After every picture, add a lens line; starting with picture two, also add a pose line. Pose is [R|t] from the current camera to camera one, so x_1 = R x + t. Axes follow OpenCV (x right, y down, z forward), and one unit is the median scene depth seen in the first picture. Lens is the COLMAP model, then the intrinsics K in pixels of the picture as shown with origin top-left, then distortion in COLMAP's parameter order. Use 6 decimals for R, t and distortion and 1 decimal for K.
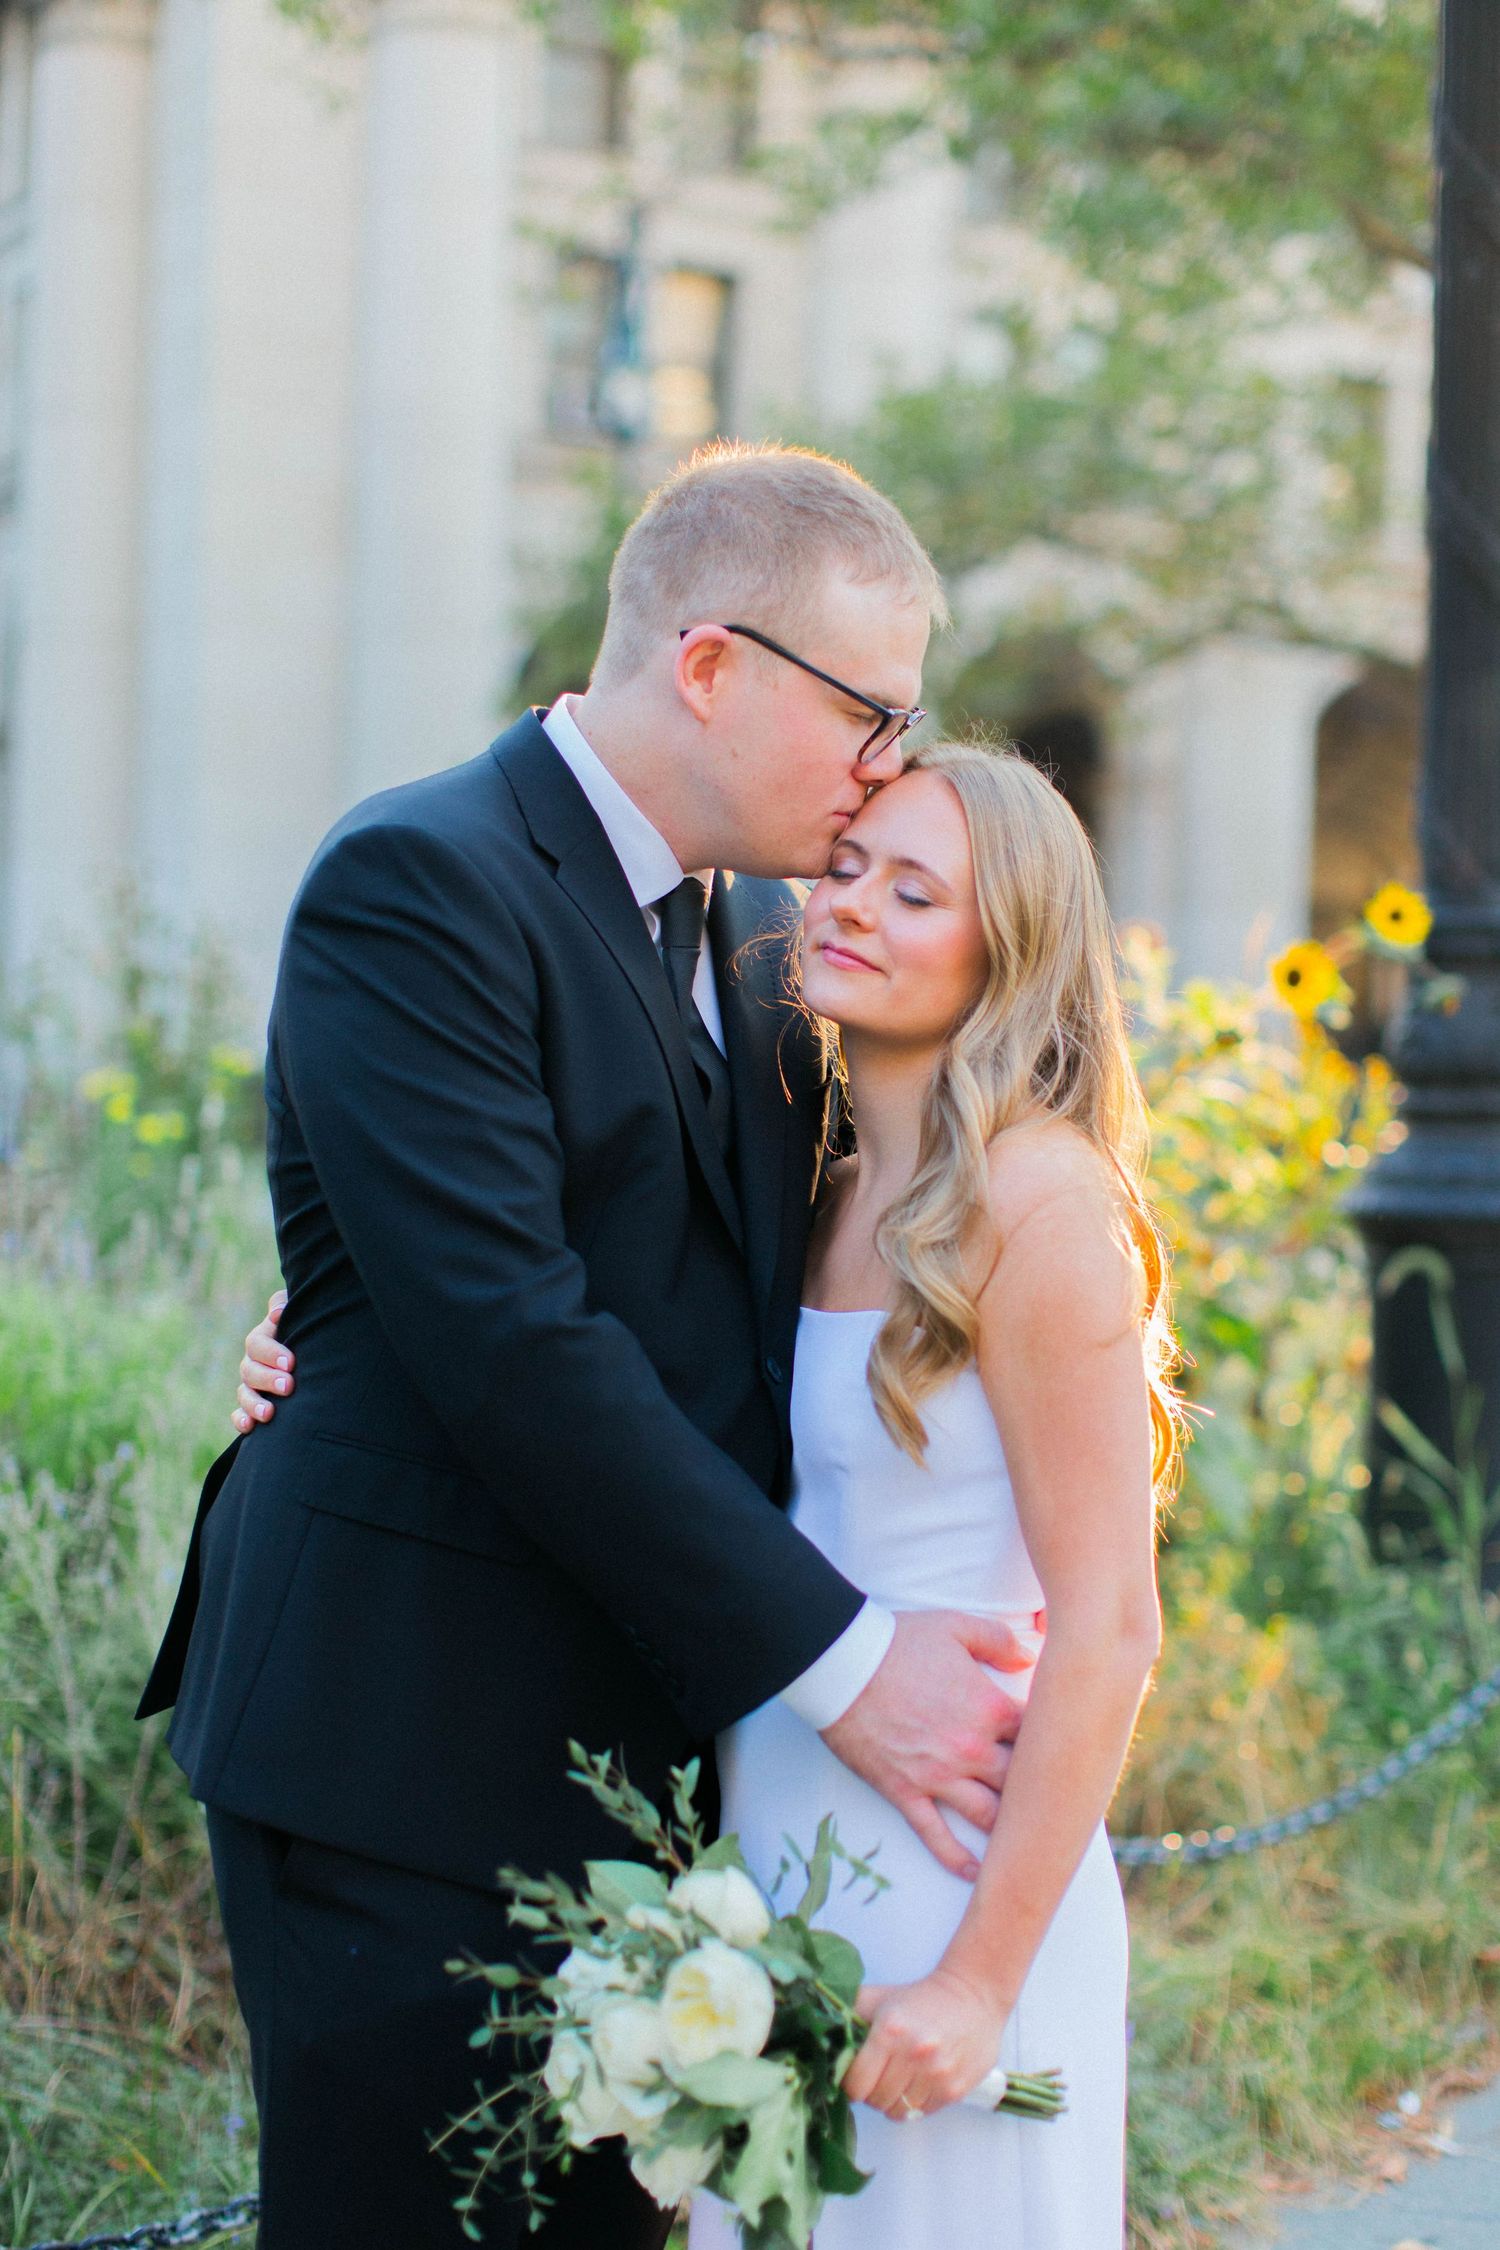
lens RADIAL K [[3392.0, 0, 750.0], [0, 3392.0, 1125.0], [0, 0, 1]] dist [0.090757, 0.046329]
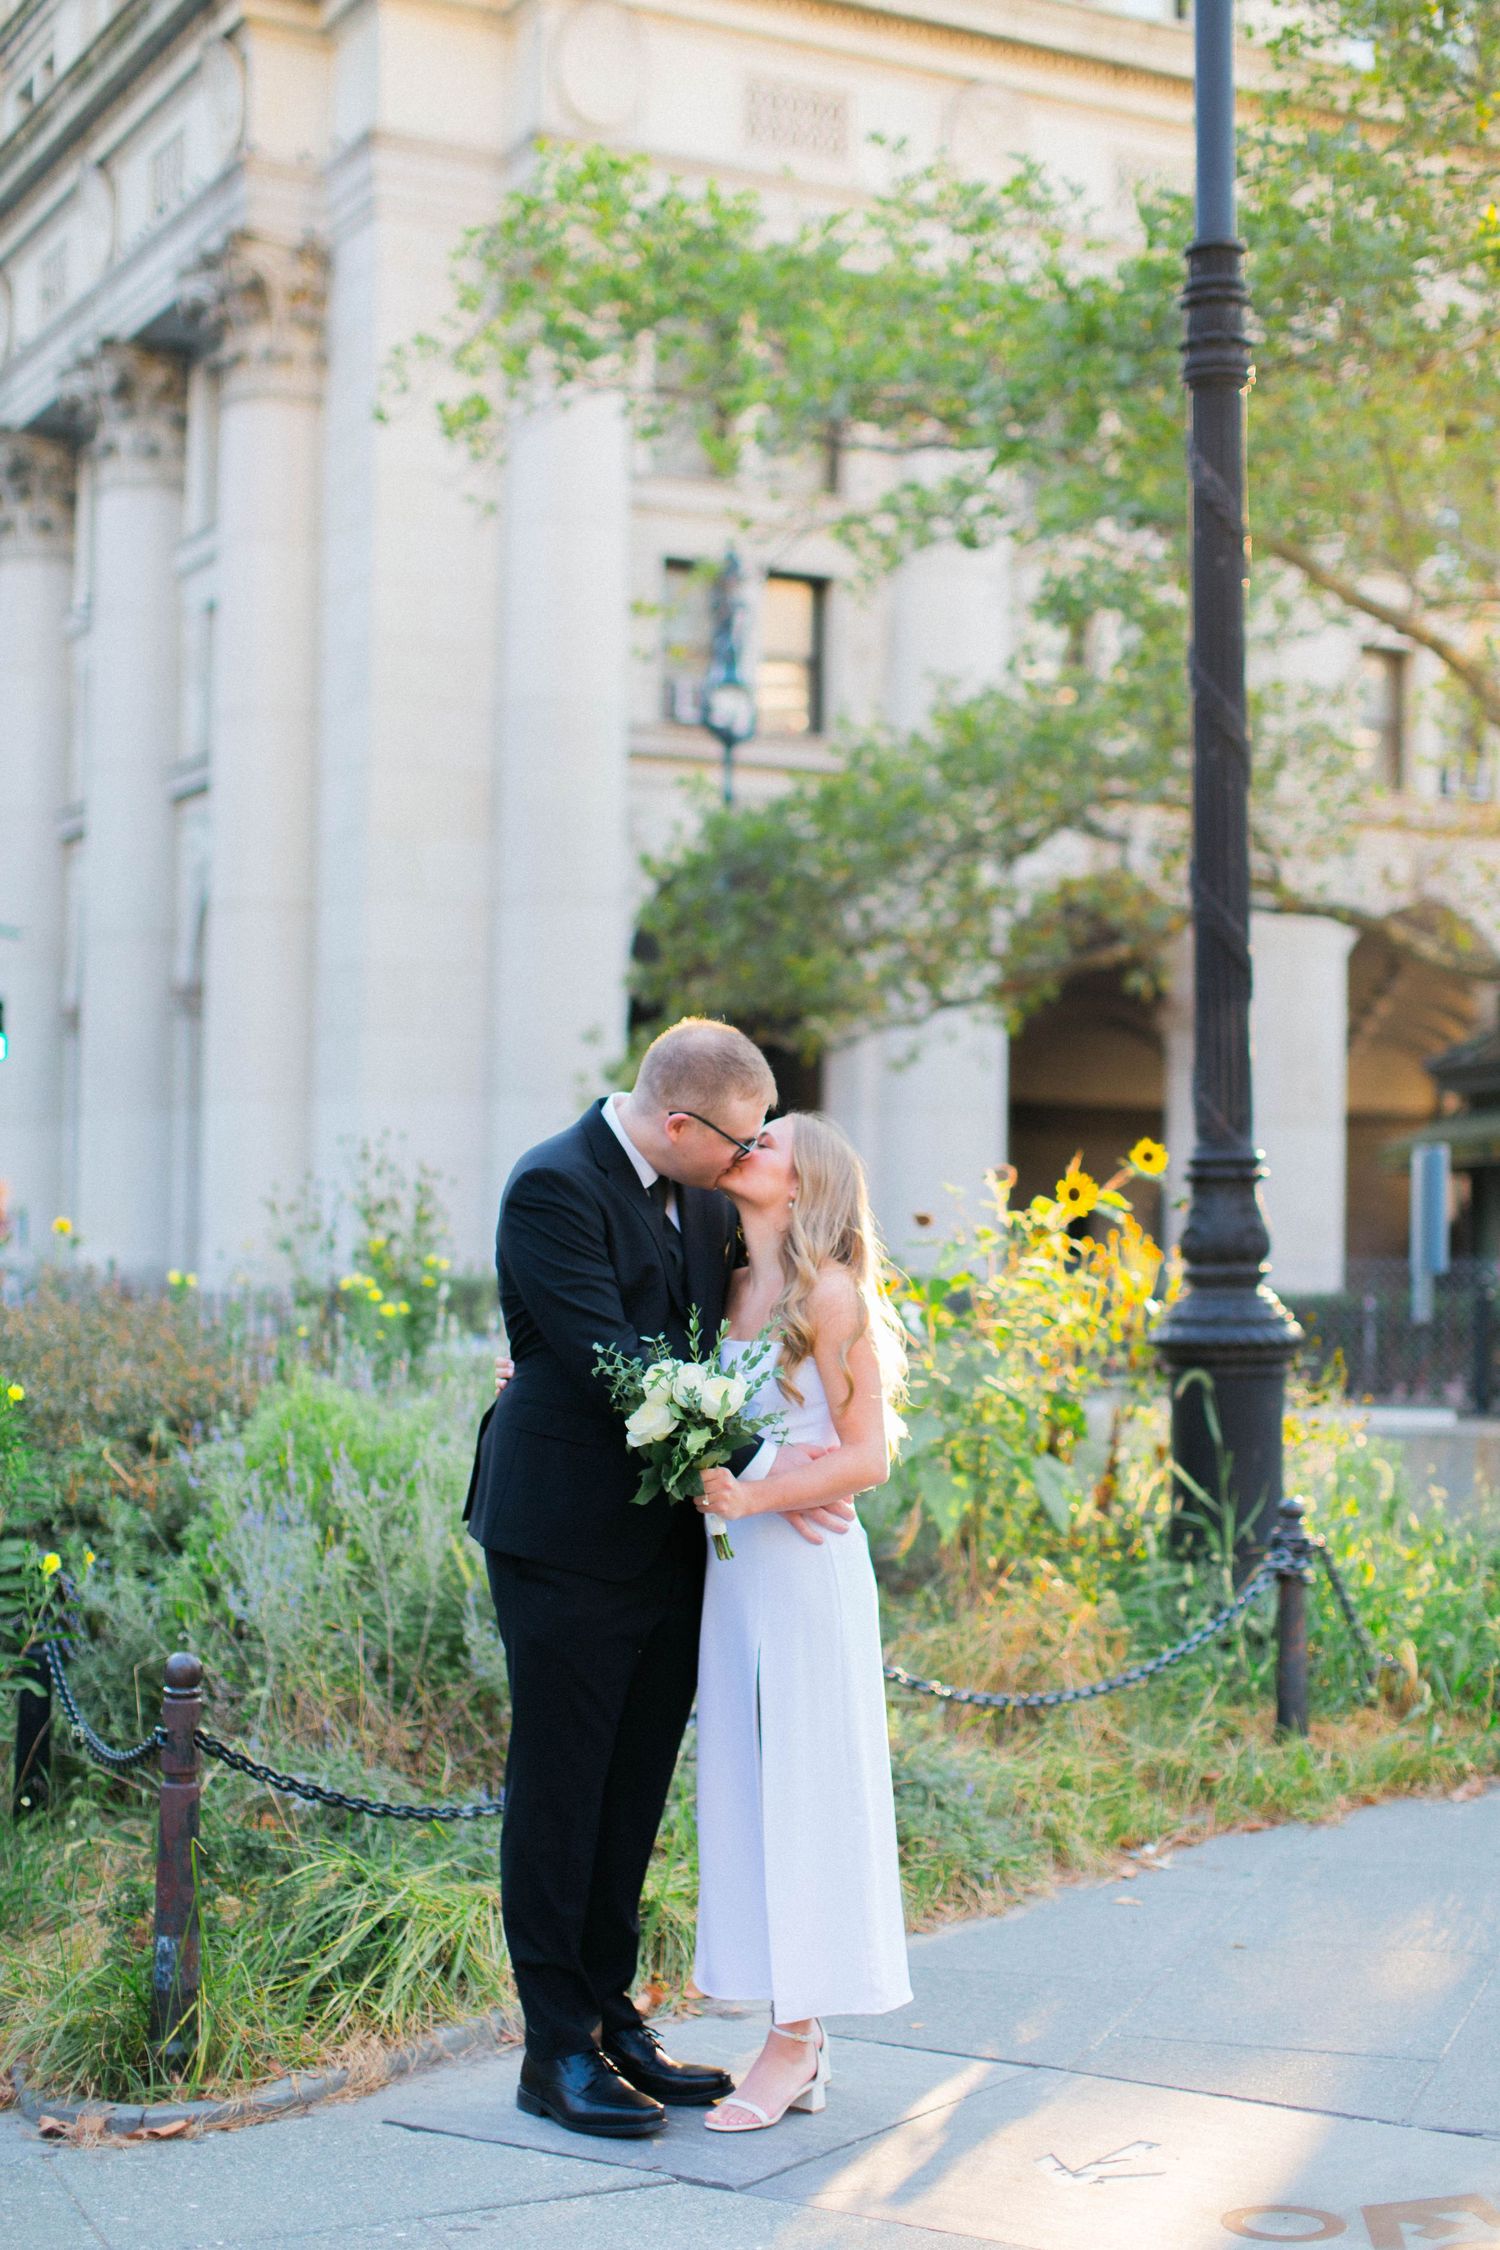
lens RADIAL K [[3392.0, 0, 750.0], [0, 3392.0, 1125.0], [0, 0, 1]] dist [0.090757, 0.046329]
pose [[0.998985, -0.020374, -0.040185, 0.055026], [0.017760, 0.997769, -0.064361, 0.023463], [0.041407, 0.063582, 0.997117, -0.599362]]
